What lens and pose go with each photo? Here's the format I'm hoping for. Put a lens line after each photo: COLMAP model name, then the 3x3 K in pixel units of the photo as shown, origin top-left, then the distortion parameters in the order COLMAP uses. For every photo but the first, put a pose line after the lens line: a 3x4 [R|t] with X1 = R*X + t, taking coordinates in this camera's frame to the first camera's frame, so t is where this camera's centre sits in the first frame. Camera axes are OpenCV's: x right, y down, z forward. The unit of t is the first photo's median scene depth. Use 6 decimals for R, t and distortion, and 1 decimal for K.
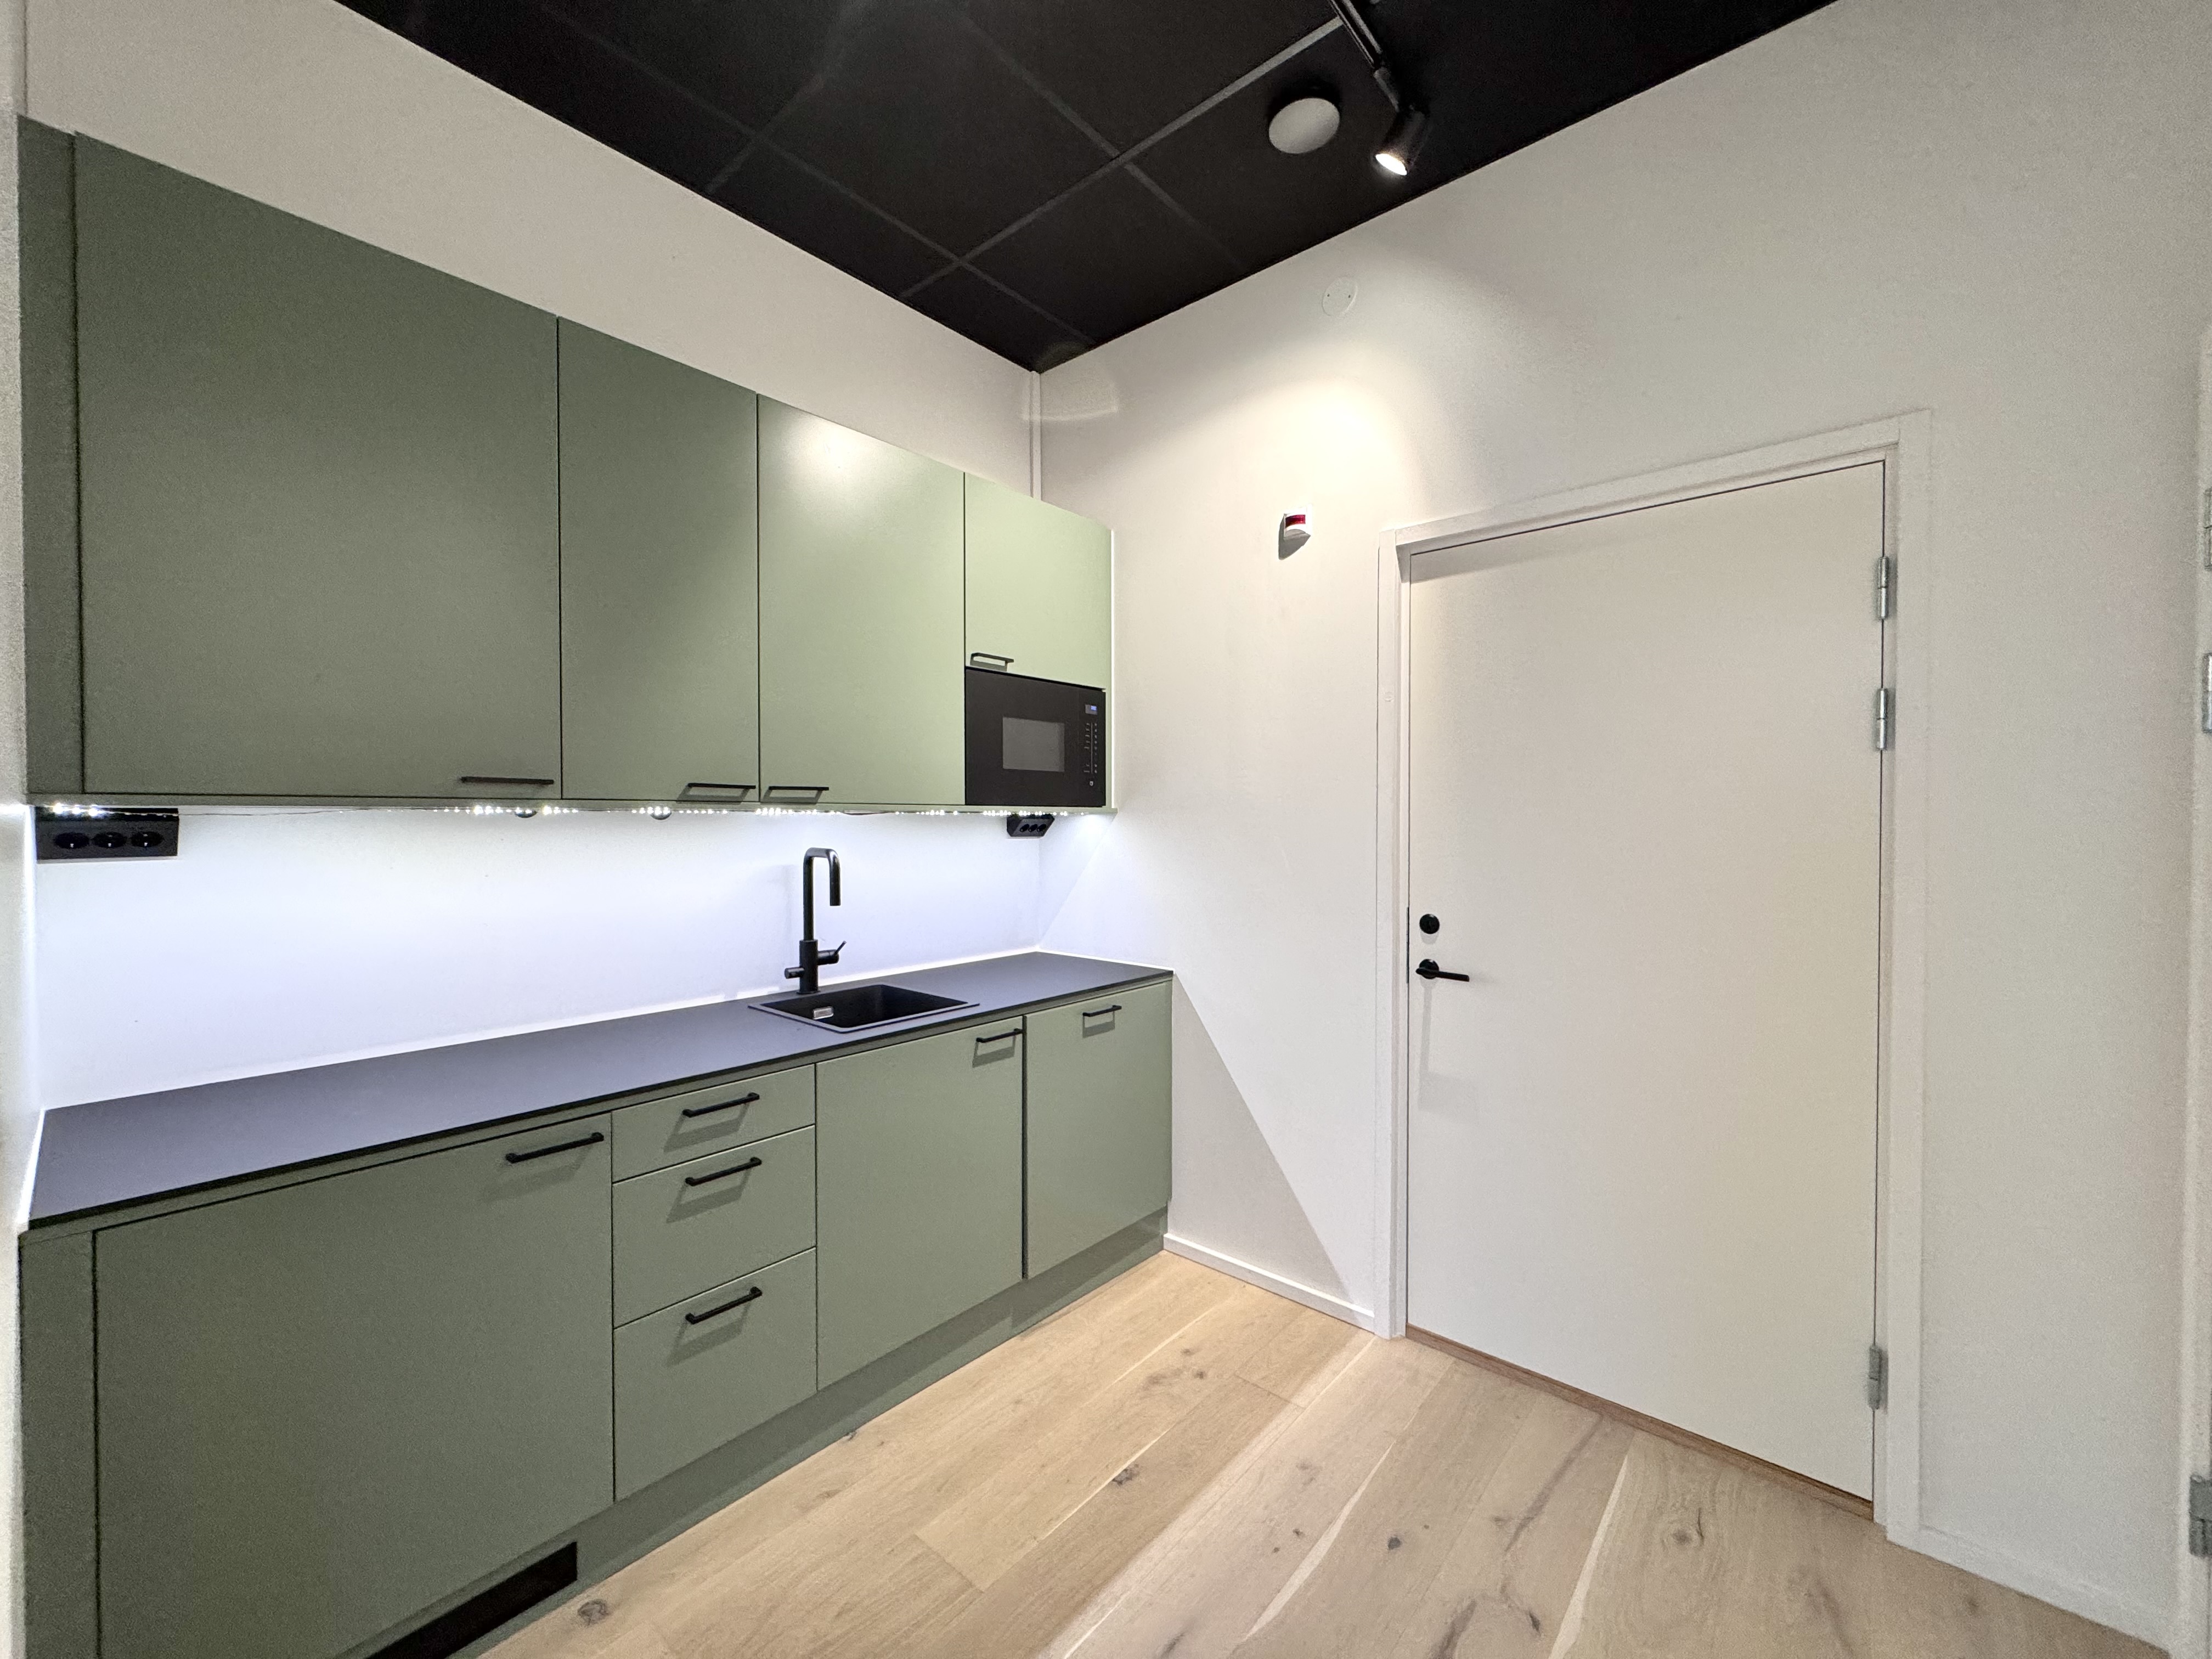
lens RADIAL K [[879.3, 0, 1105.6], [0, 879.3, 831.9], [0, 0, 1]] dist [-0.002756, 0.000954]
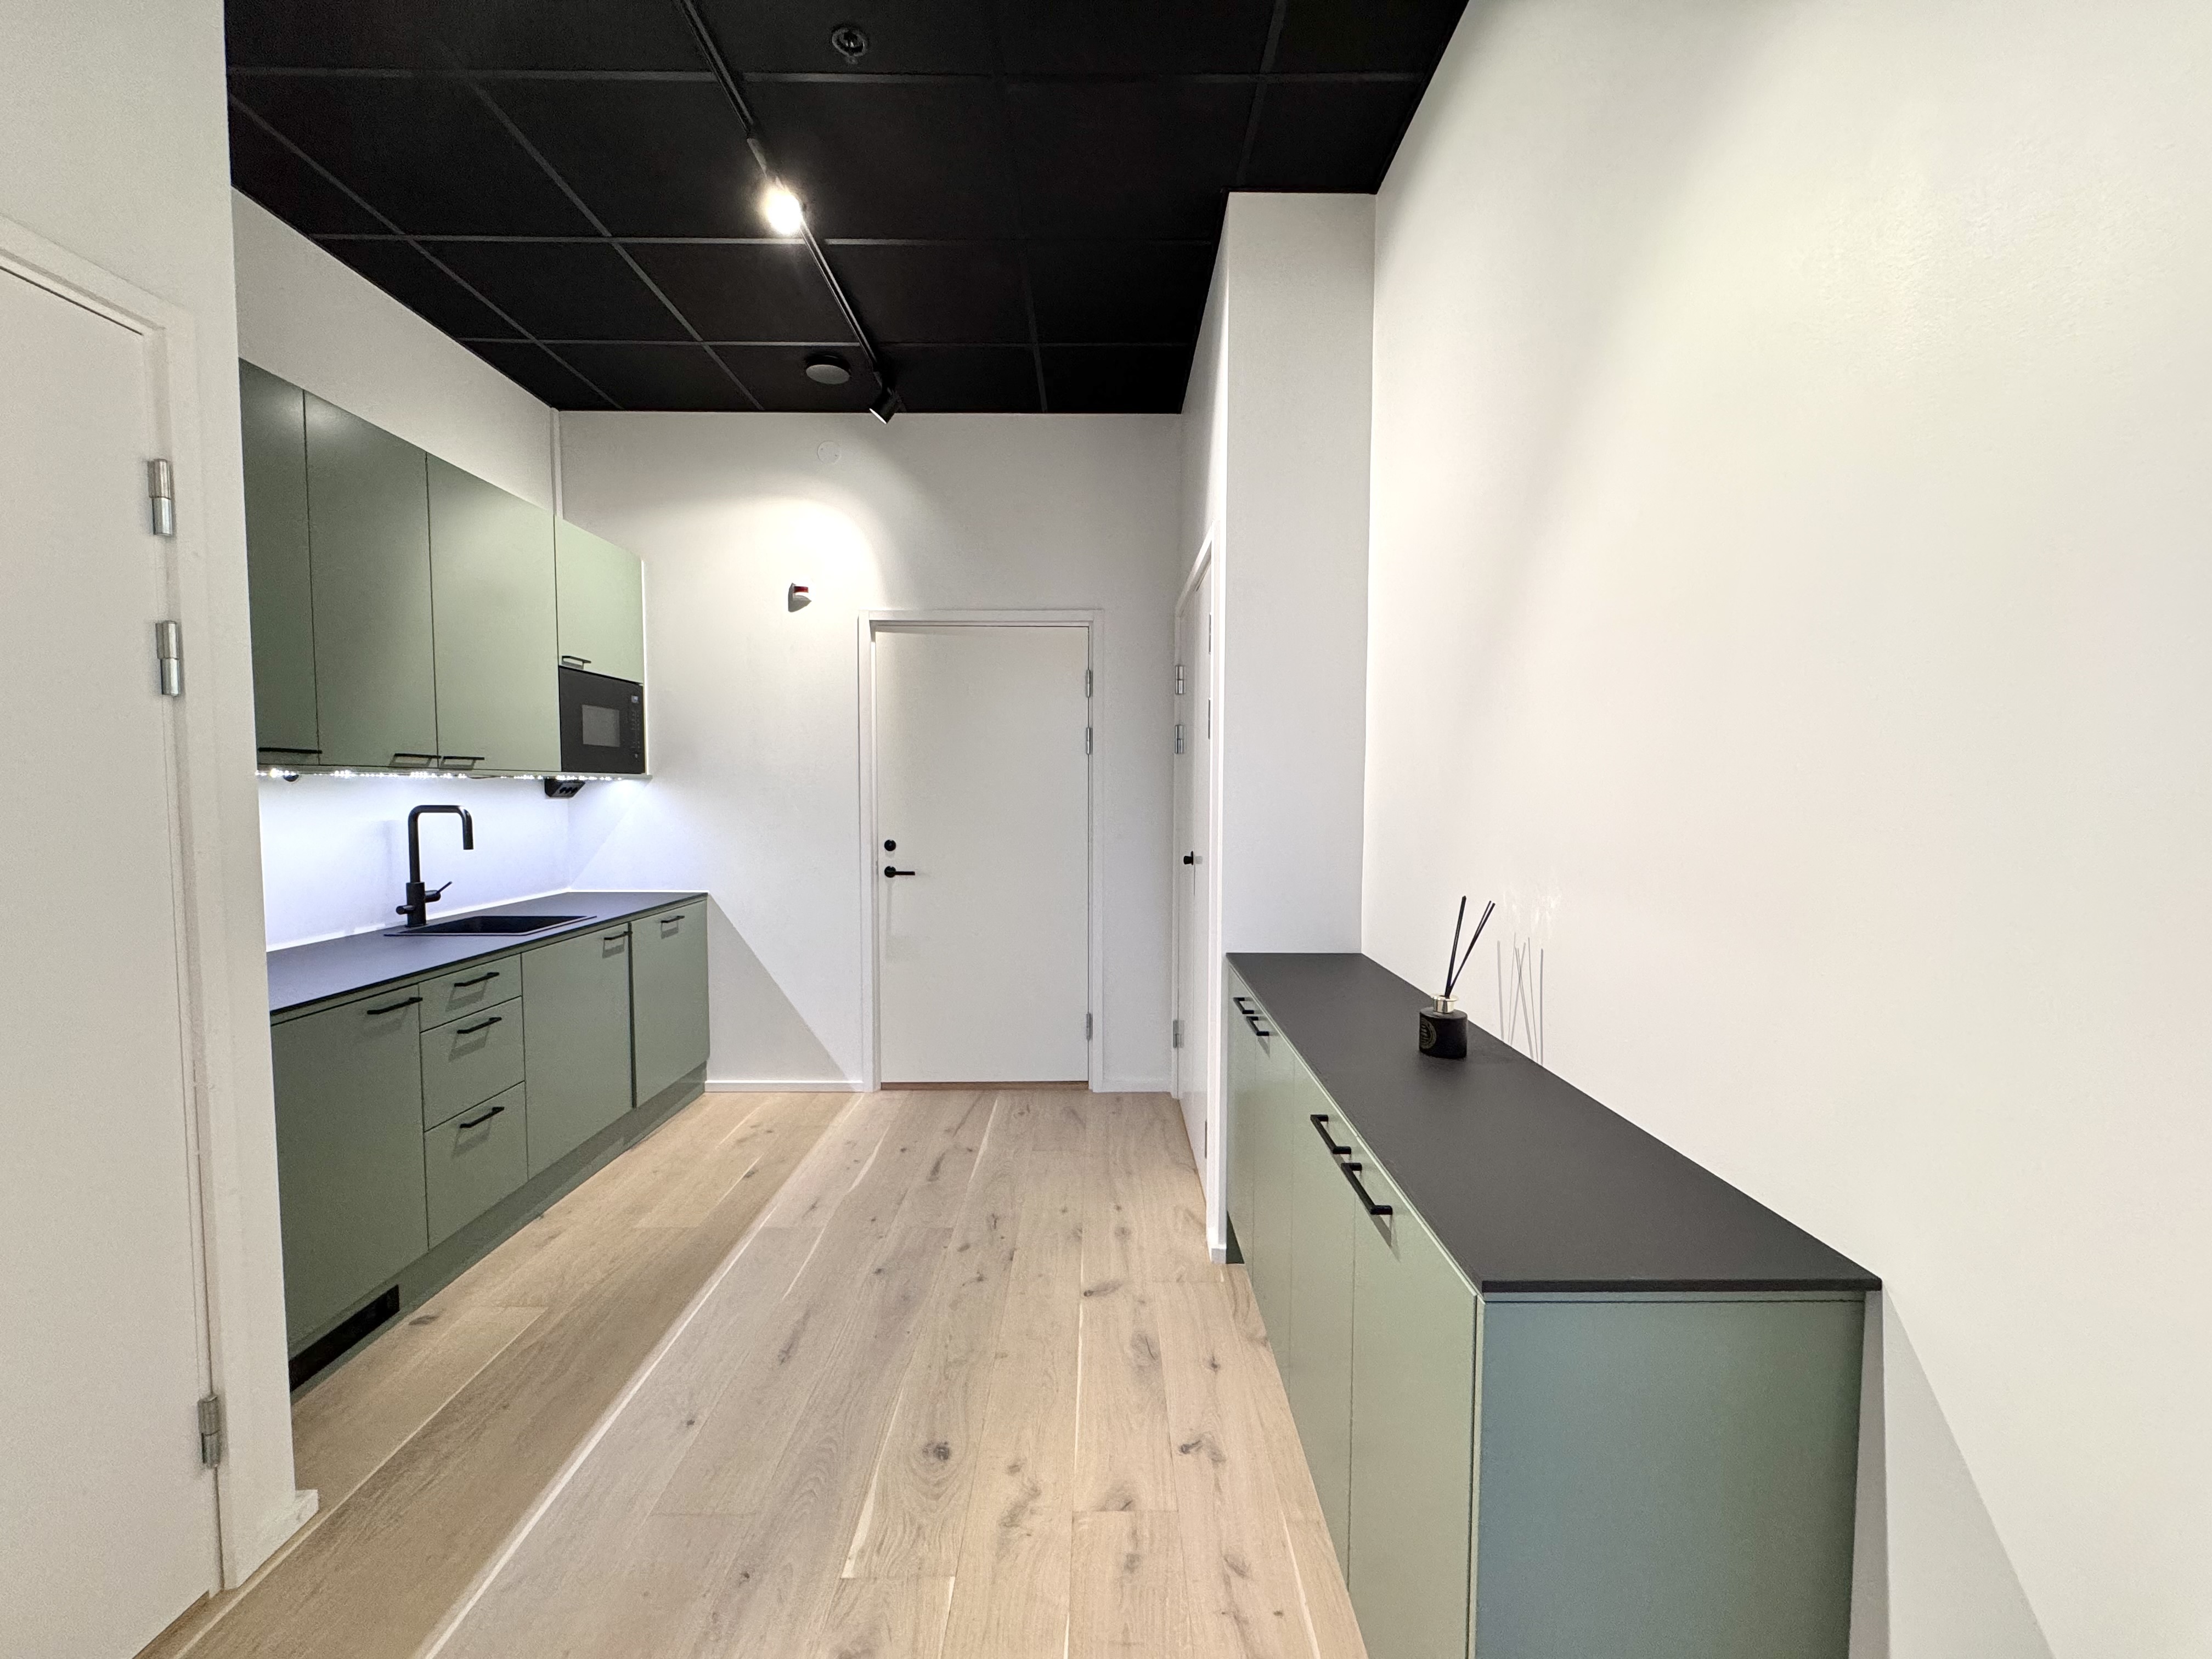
lens RADIAL K [[879.3, 0, 1101.5], [0, 879.3, 833.8], [0, 0, 1]] dist [-0.002756, 0.000954]
pose [[0.752892, -0.033112, 0.657310, -0.460564], [0.007252, 0.999090, 0.042024, 0.014072], [-0.658104, -0.026873, 0.752448, -0.573980]]
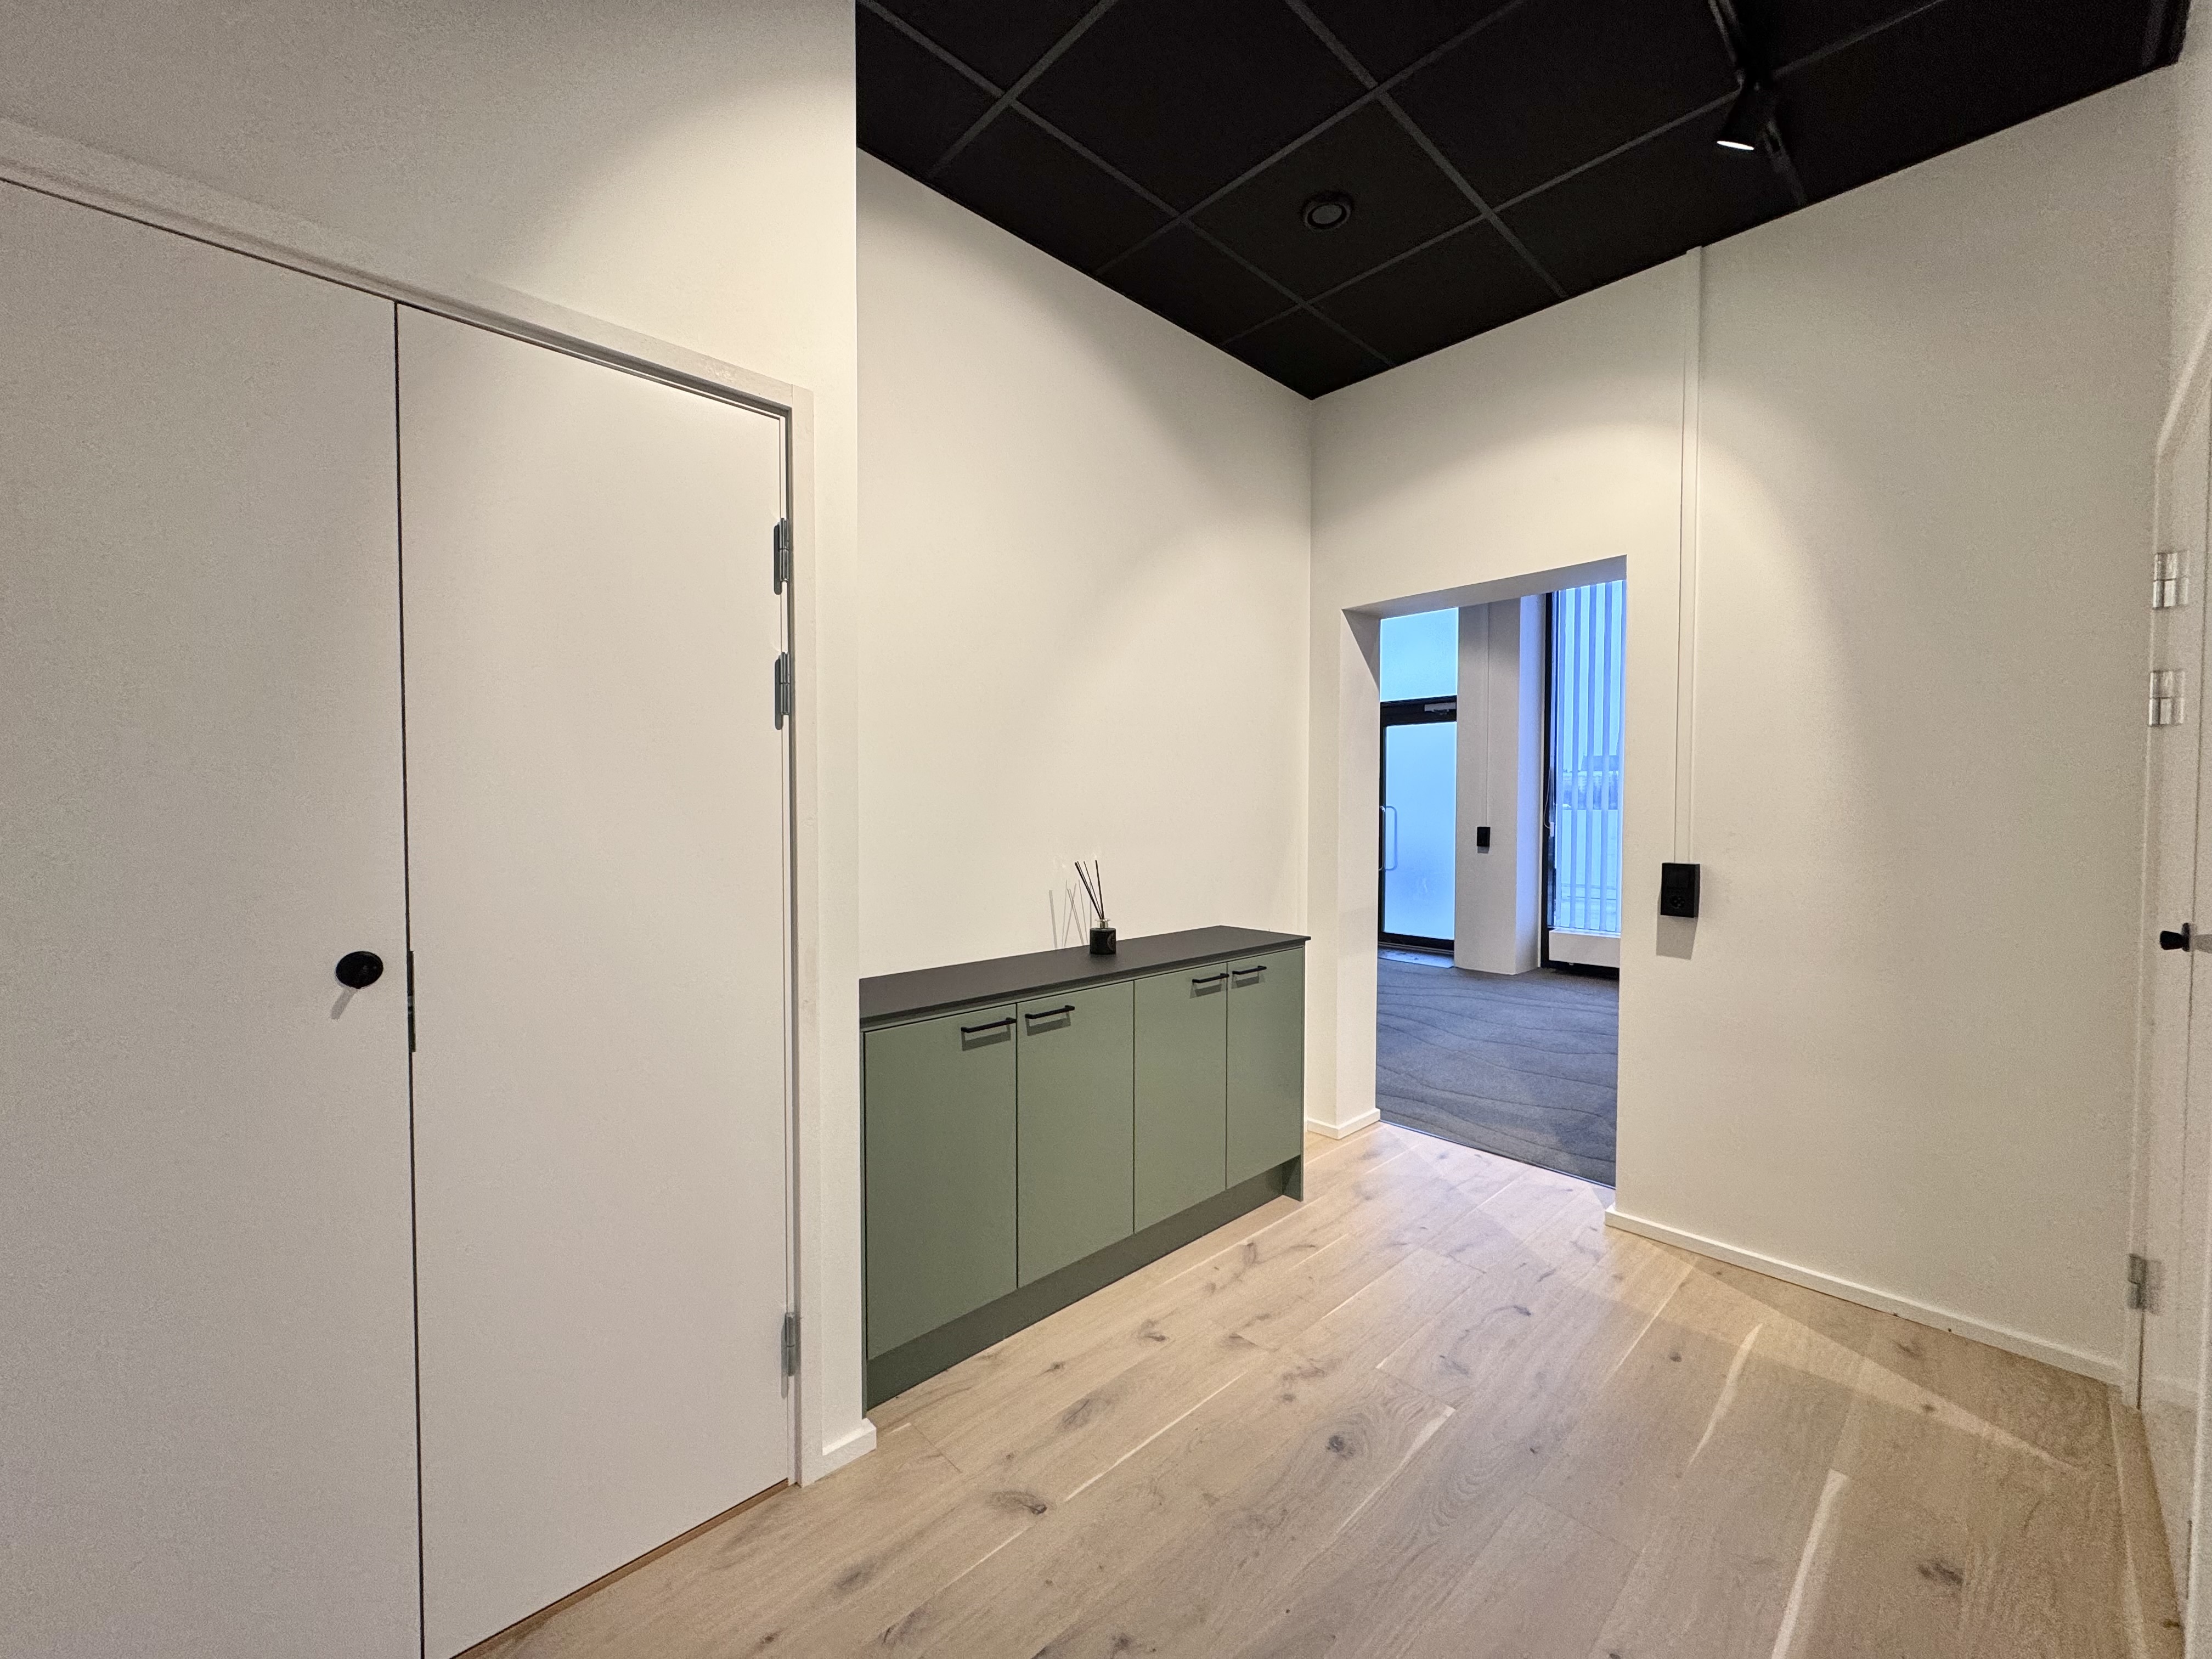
lens RADIAL K [[879.3, 0, 1110.5], [0, 879.3, 829.2], [0, 0, 1]] dist [-0.002756, 0.000954]
pose [[-0.995321, -0.002429, 0.096590, 0.079011], [0.001609, 0.999129, 0.041709, 0.004419], [-0.096608, 0.041669, -0.994450, 0.944620]]
